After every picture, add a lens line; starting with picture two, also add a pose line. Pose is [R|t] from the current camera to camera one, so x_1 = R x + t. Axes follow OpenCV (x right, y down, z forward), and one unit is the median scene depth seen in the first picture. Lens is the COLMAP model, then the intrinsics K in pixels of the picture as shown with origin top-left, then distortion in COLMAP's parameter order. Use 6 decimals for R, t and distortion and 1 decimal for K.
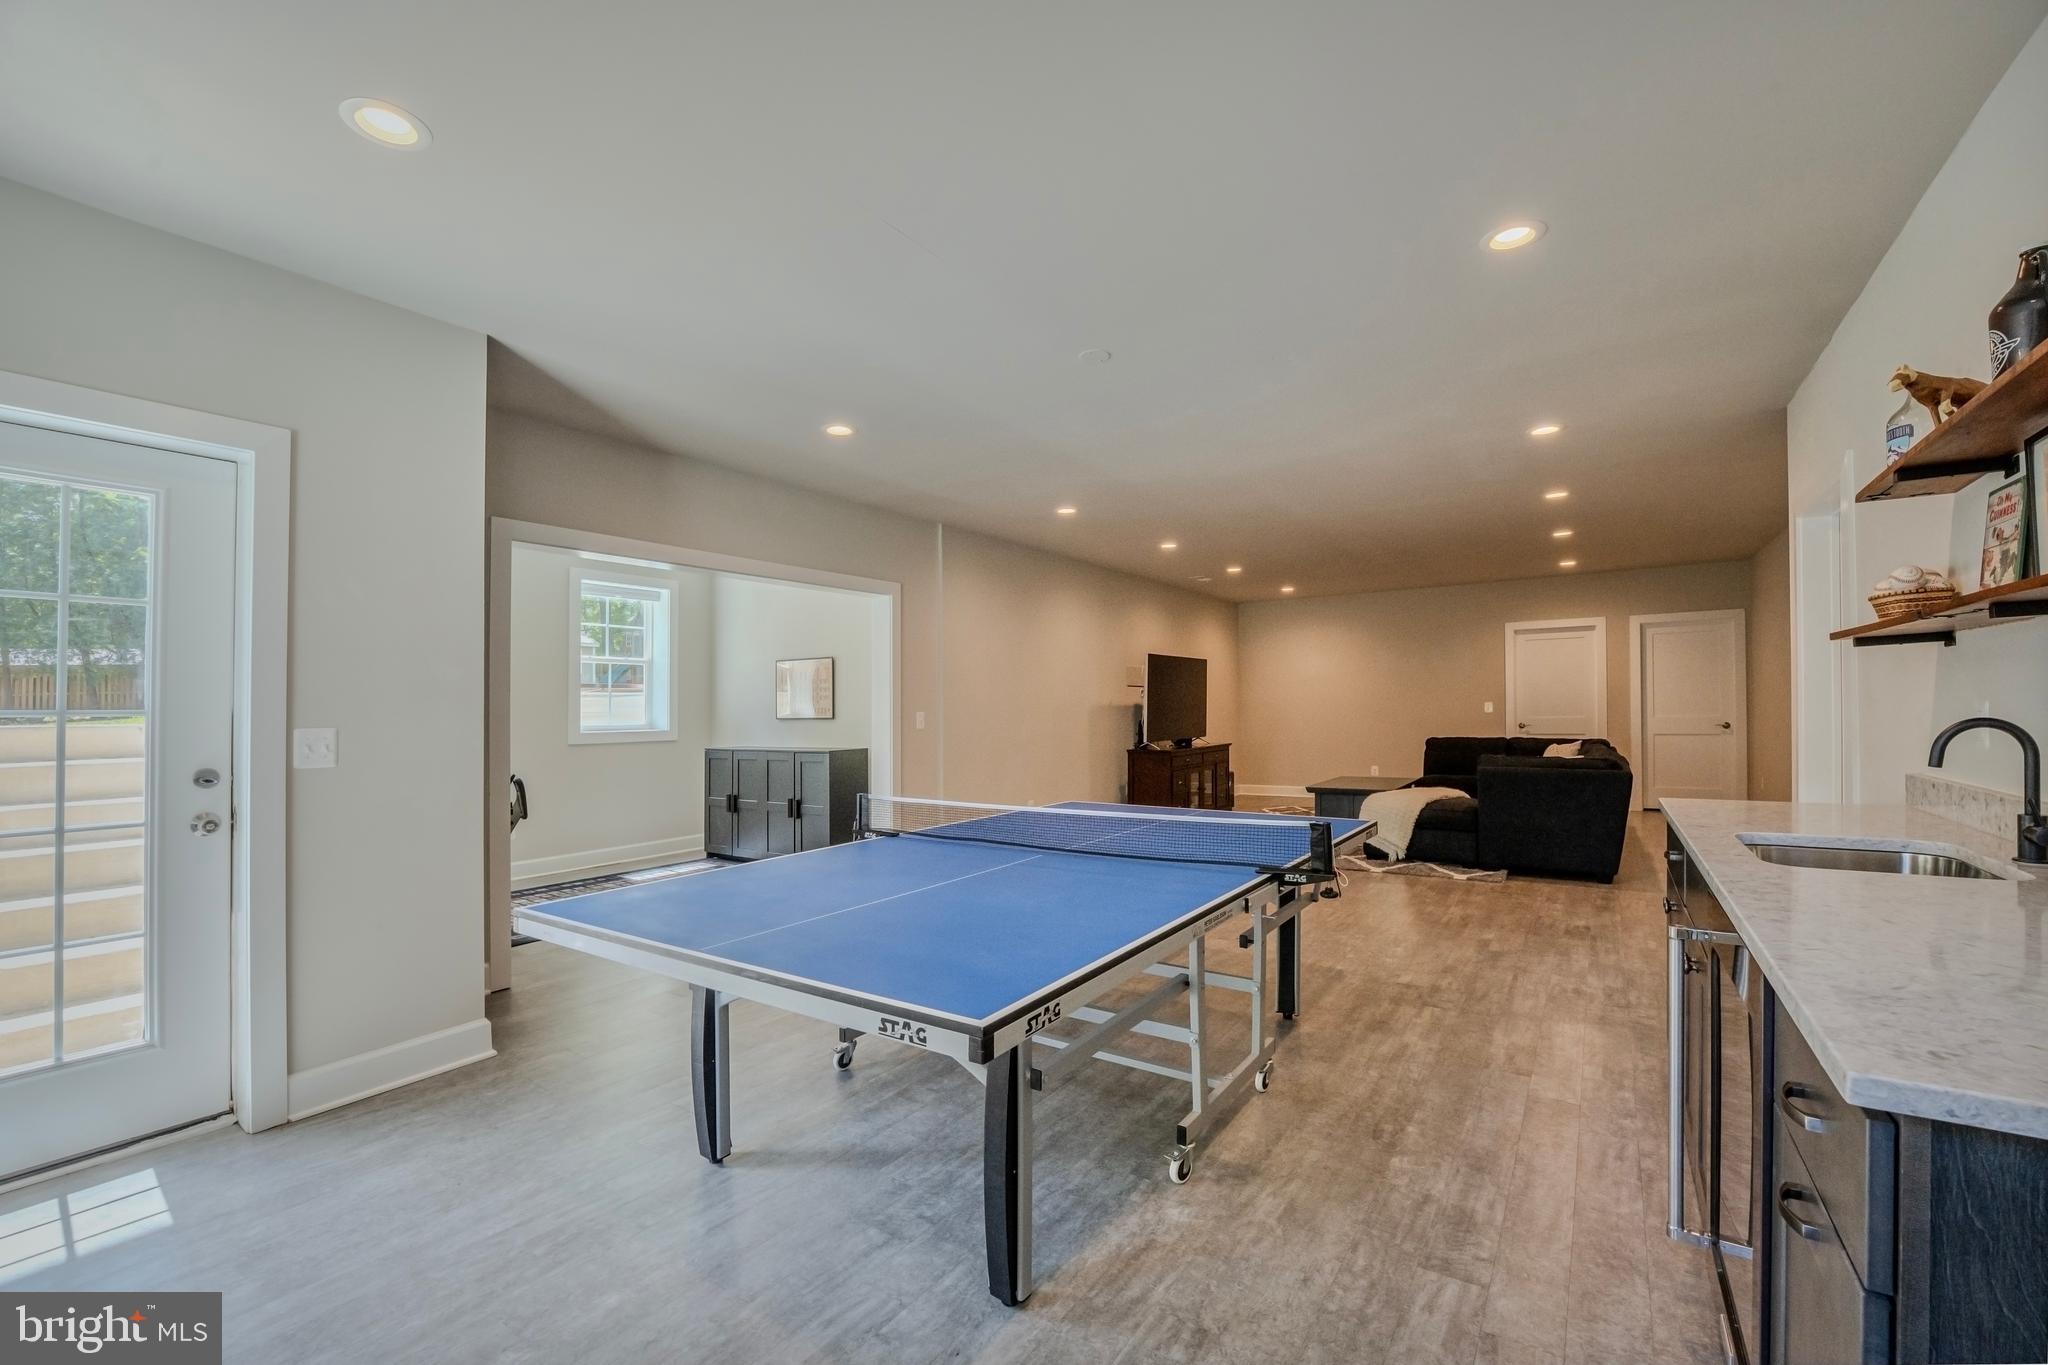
lens RADIAL K [[831.7, 0, 1025.0], [0, 831.7, 716.2], [0, 0, 1]] dist [-0.034806, 0.002099]
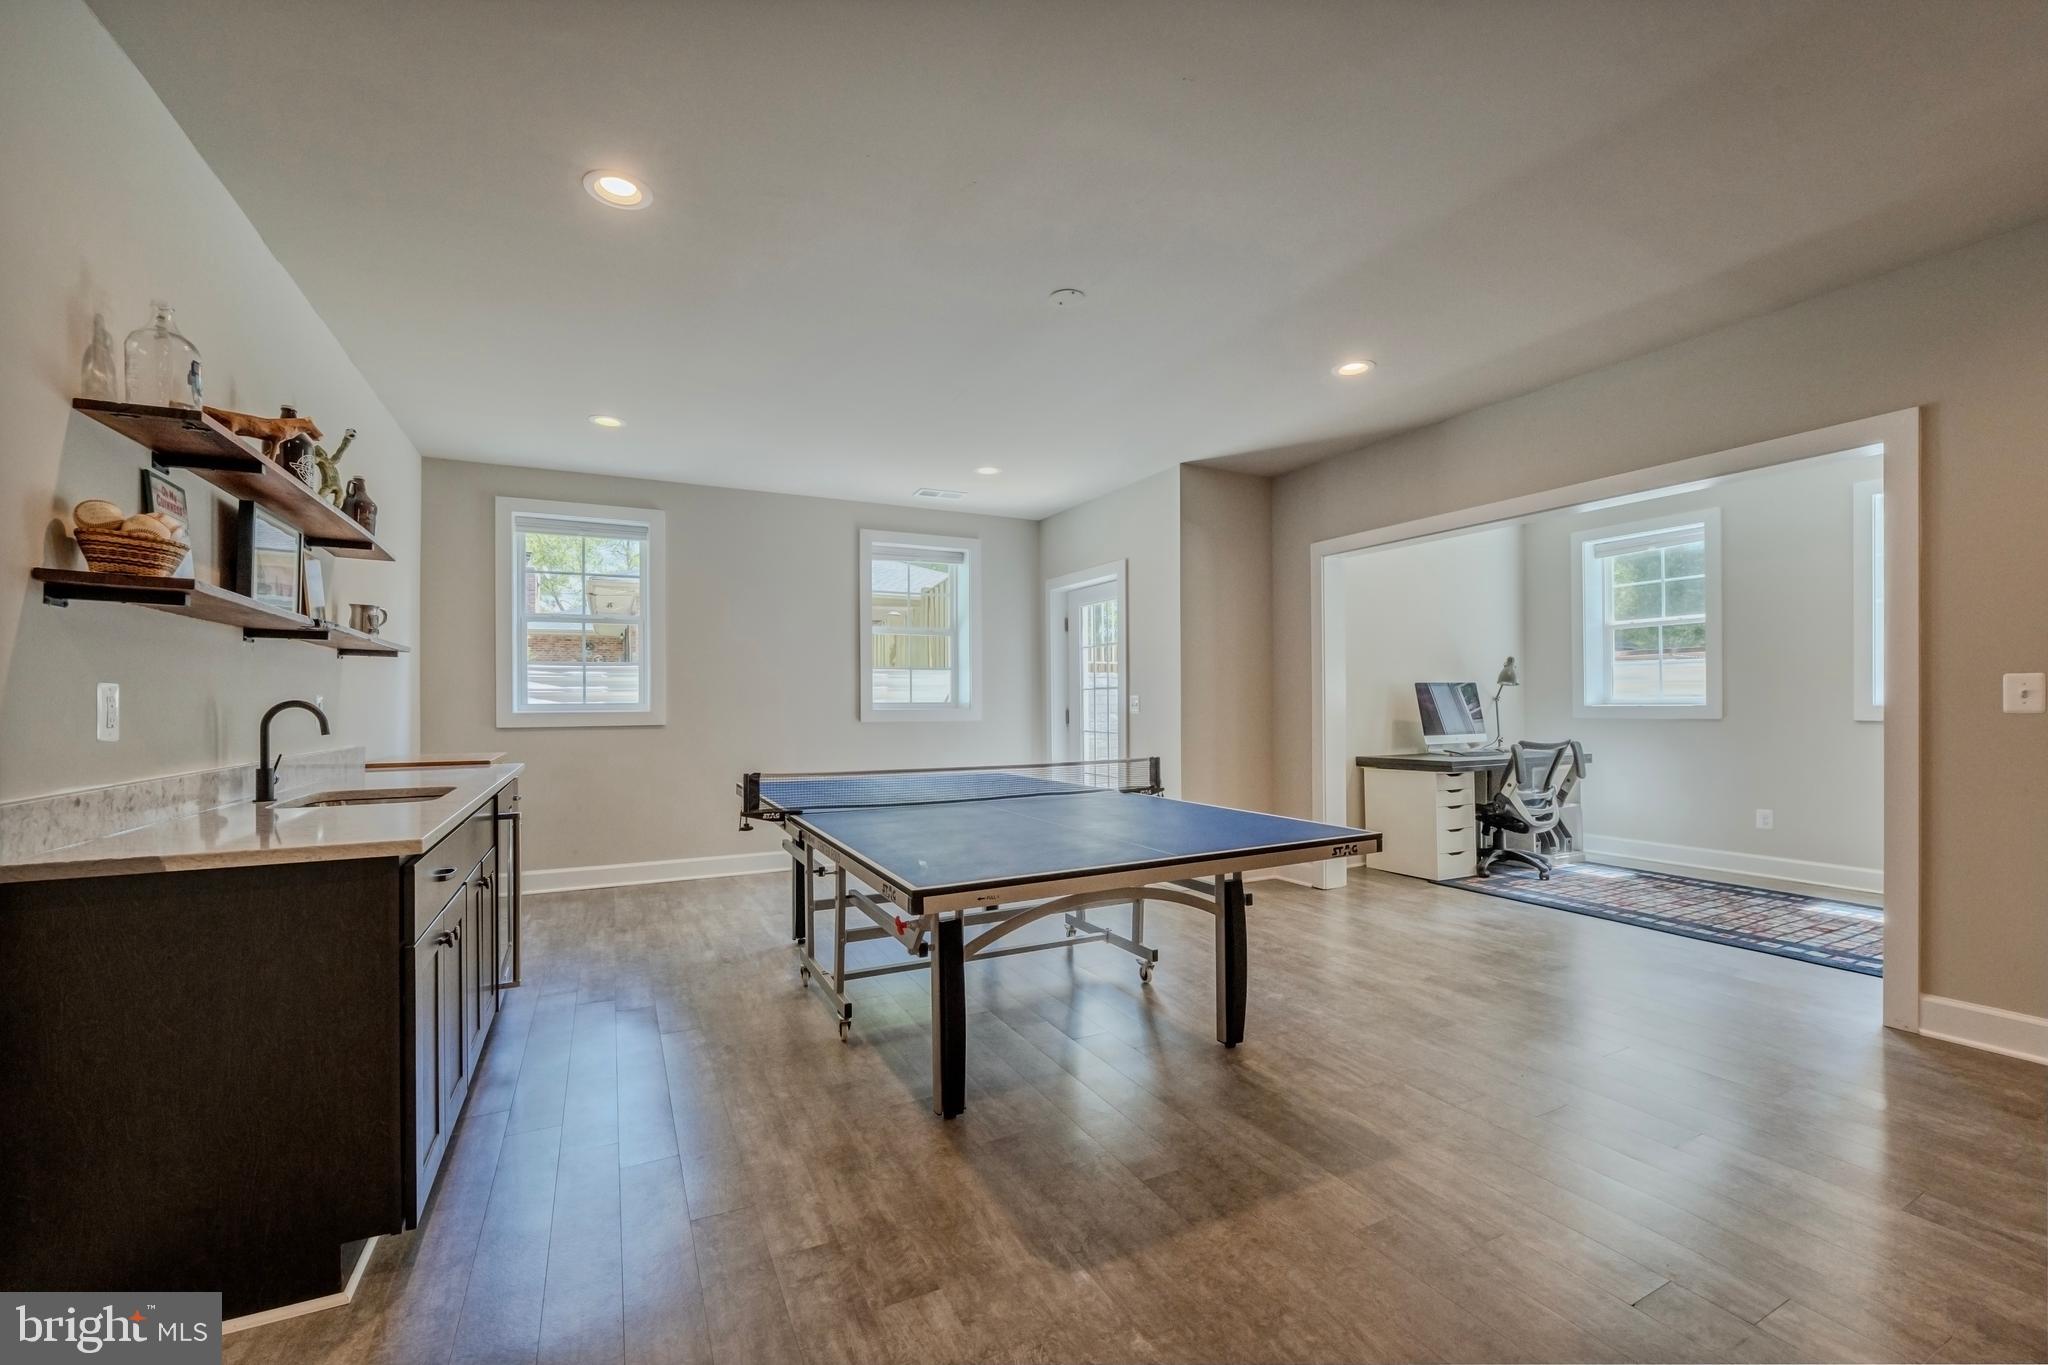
lens RADIAL K [[831.7, 0, 1005.8], [0, 831.7, 688.2], [0, 0, 1]] dist [-0.034806, 0.002099]
pose [[-0.490956, 0.002566, -0.871181, 0.879940], [0.011196, 0.999932, -0.003364, -0.000878], [0.871113, -0.011406, -0.490951, 1.345321]]
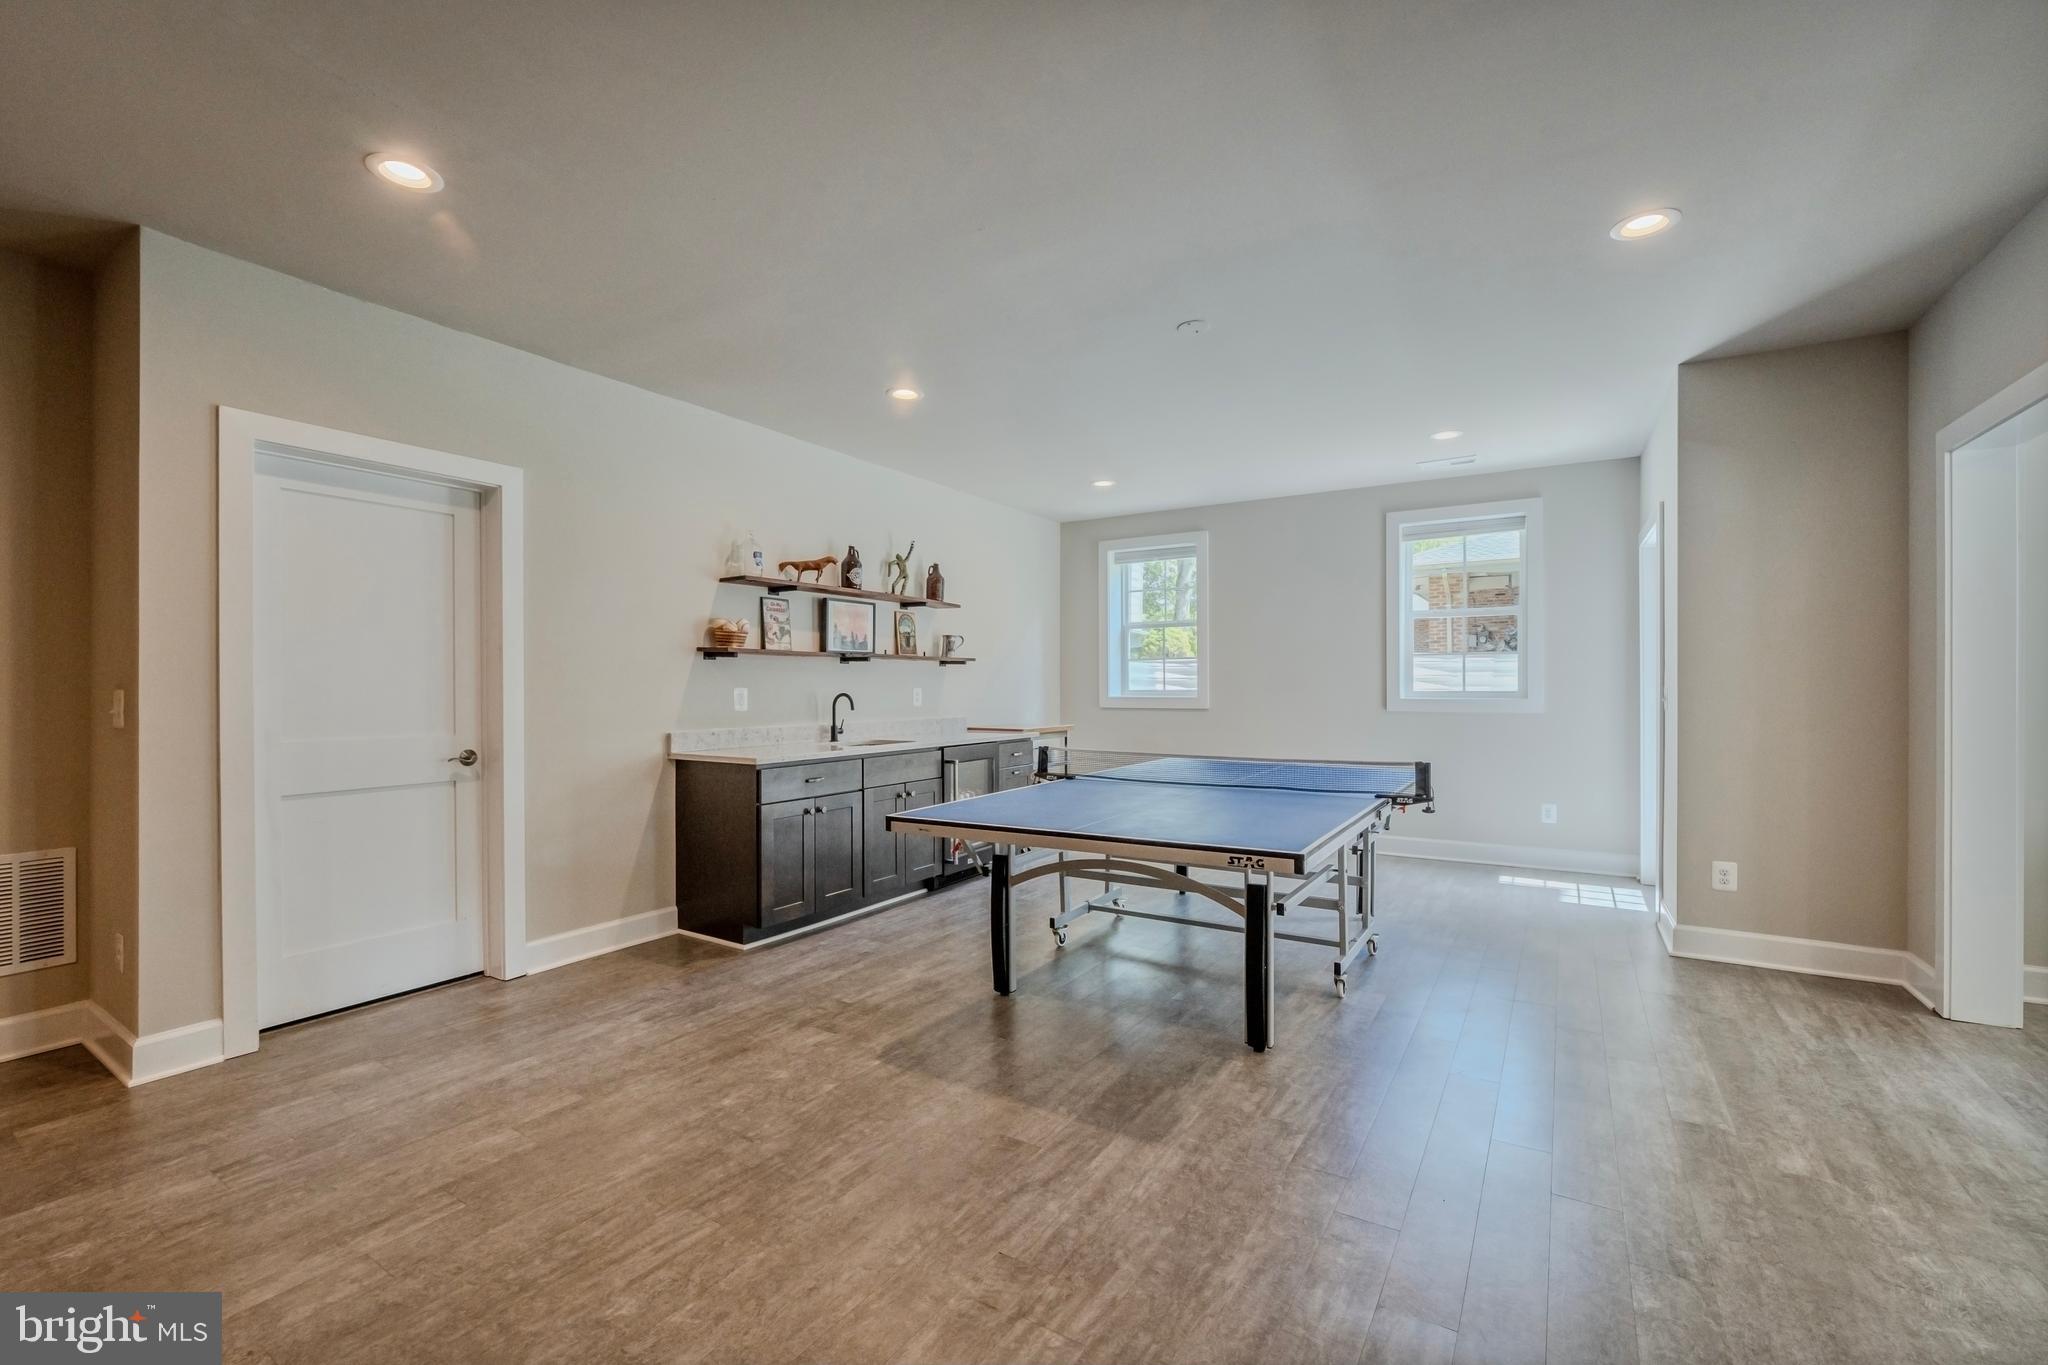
lens RADIAL K [[831.7, 0, 1006.6], [0, 831.7, 685.2], [0, 0, 1]] dist [-0.034806, 0.002099]
pose [[-0.999374, 0.020278, -0.029002, 0.325635], [0.020203, 0.999792, 0.002902, -0.012301], [0.029055, 0.002314, -0.999575, 1.931945]]
